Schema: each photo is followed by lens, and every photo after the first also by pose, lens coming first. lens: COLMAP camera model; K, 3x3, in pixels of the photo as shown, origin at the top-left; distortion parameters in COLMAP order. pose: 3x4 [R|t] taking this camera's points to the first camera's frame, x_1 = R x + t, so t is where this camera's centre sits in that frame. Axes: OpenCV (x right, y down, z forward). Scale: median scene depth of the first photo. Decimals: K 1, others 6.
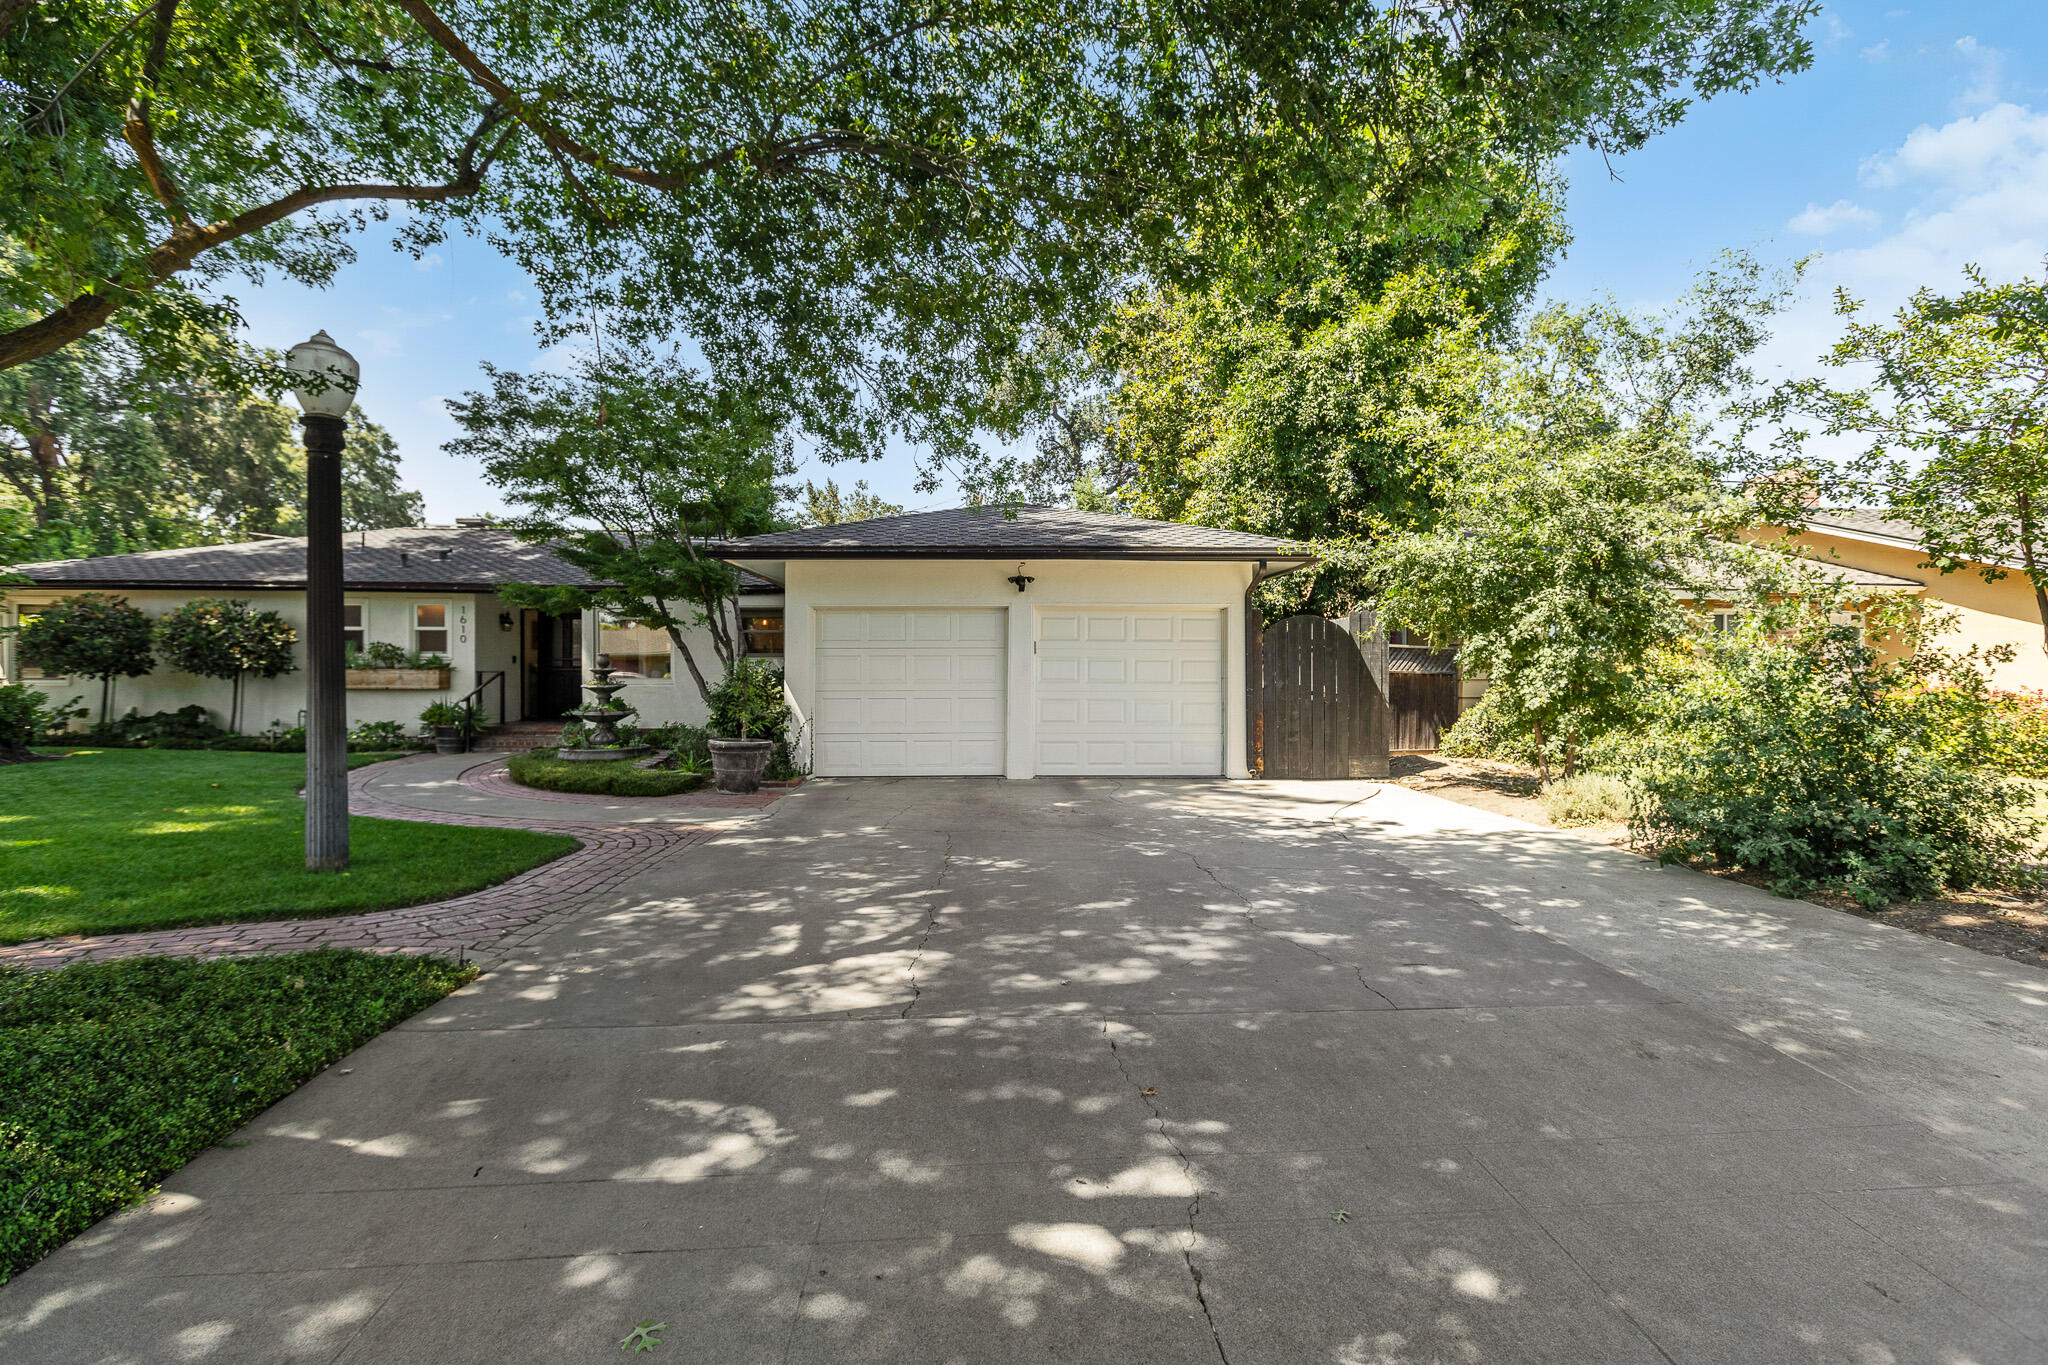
lens RADIAL K [[924.8, 0, 1022.6], [0, 924.8, 672.6], [0, 0, 1]] dist [0.005121, 0.002241]
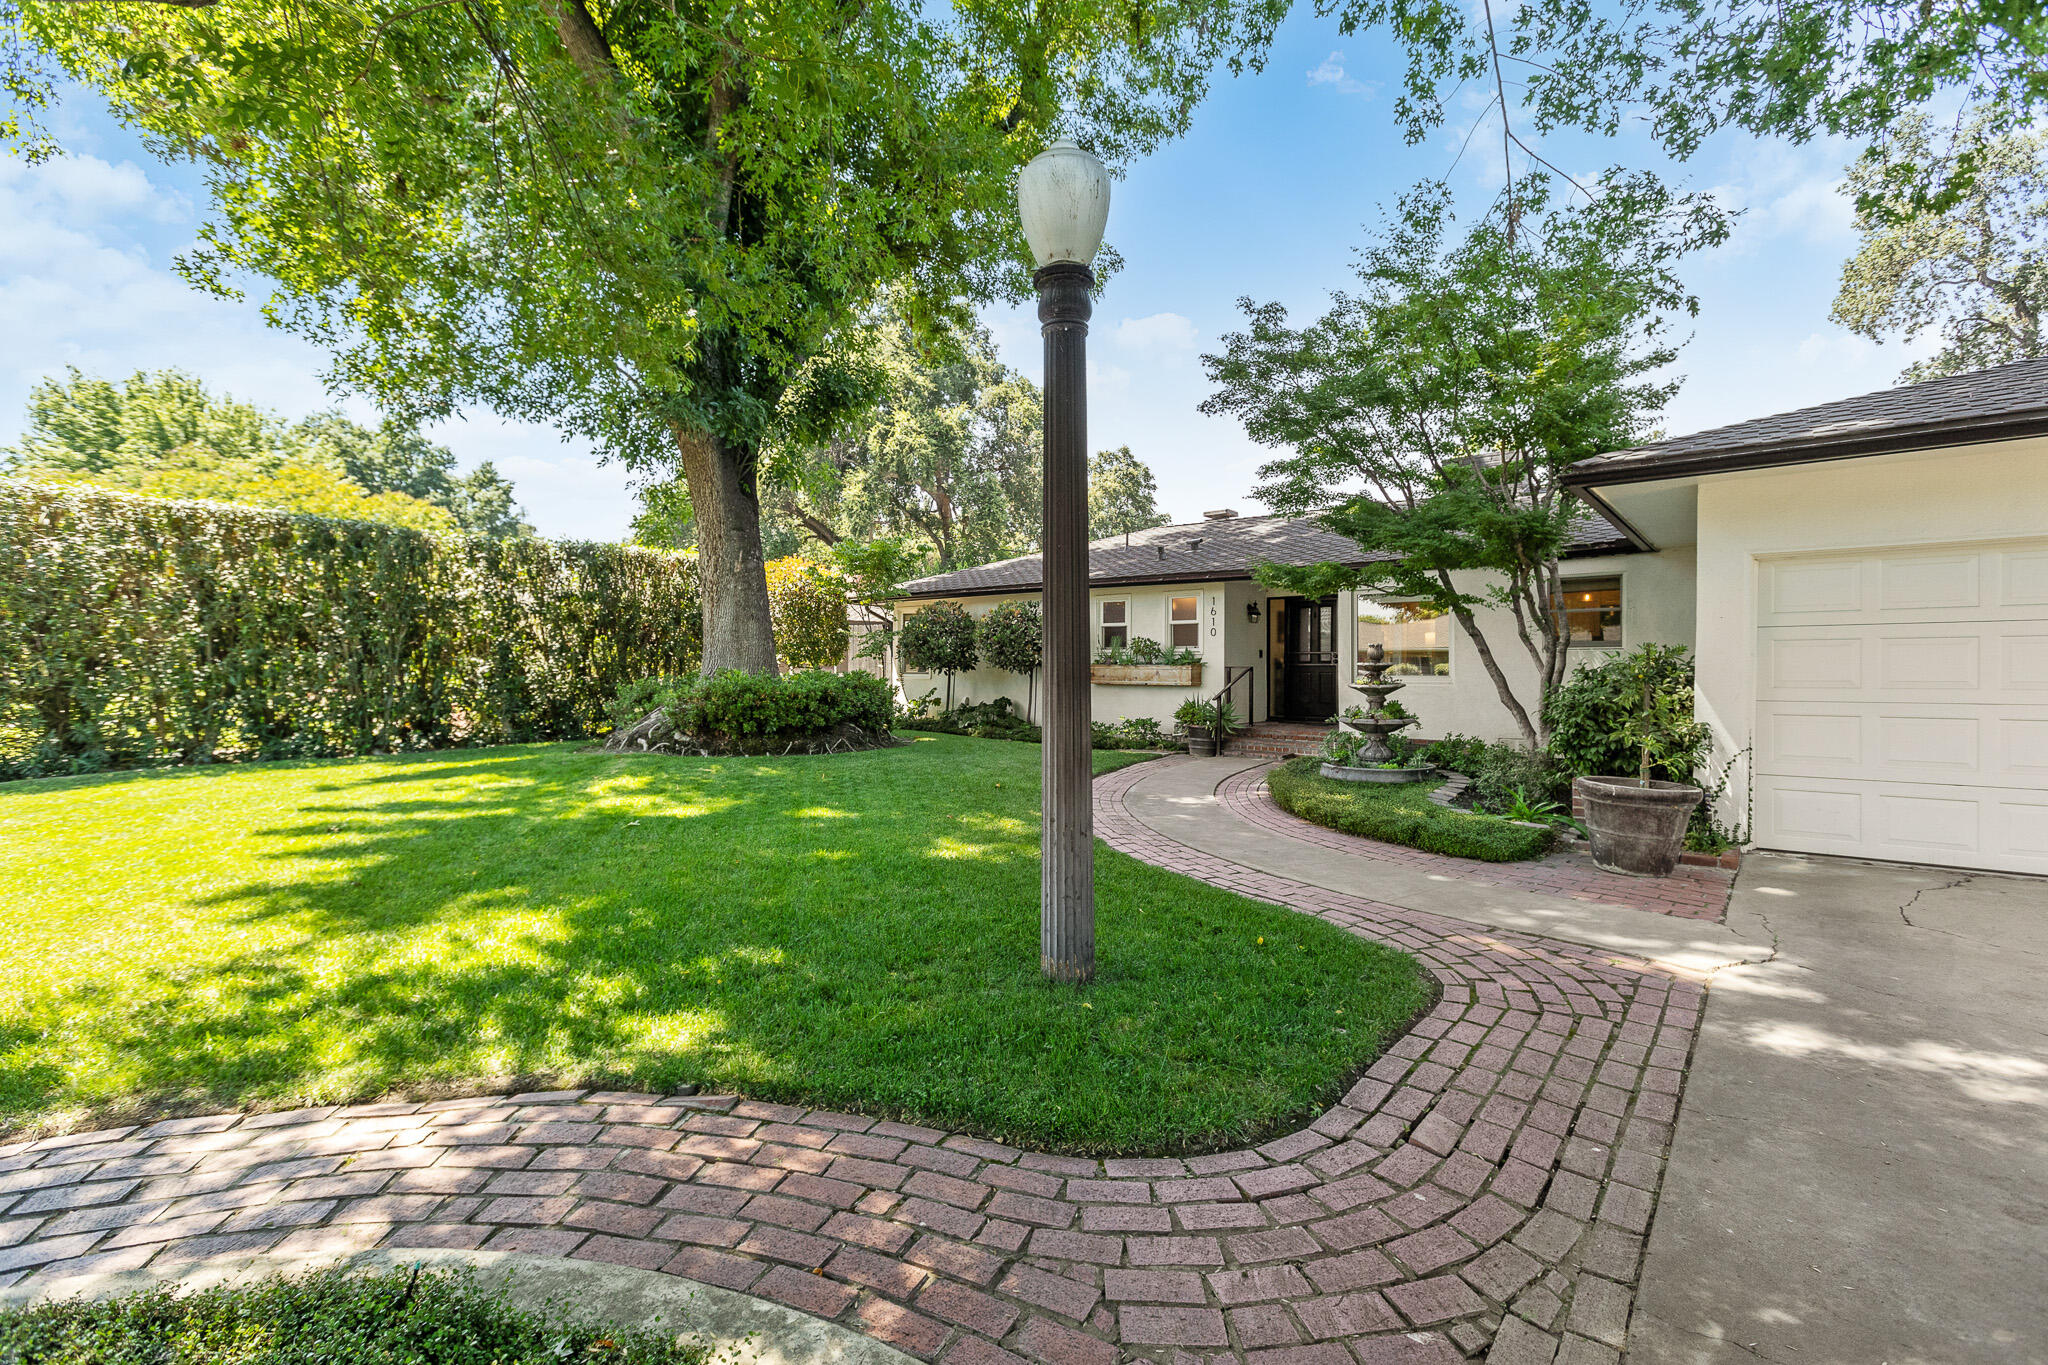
lens RADIAL K [[924.8, 0, 1023.3], [0, 924.8, 674.6], [0, 0, 1]] dist [0.005121, 0.002241]
pose [[0.743207, 0.005048, -0.669042, -0.131681], [-0.000244, 0.999974, 0.007275, -0.000414], [0.669061, -0.005244, 0.743189, 0.192848]]
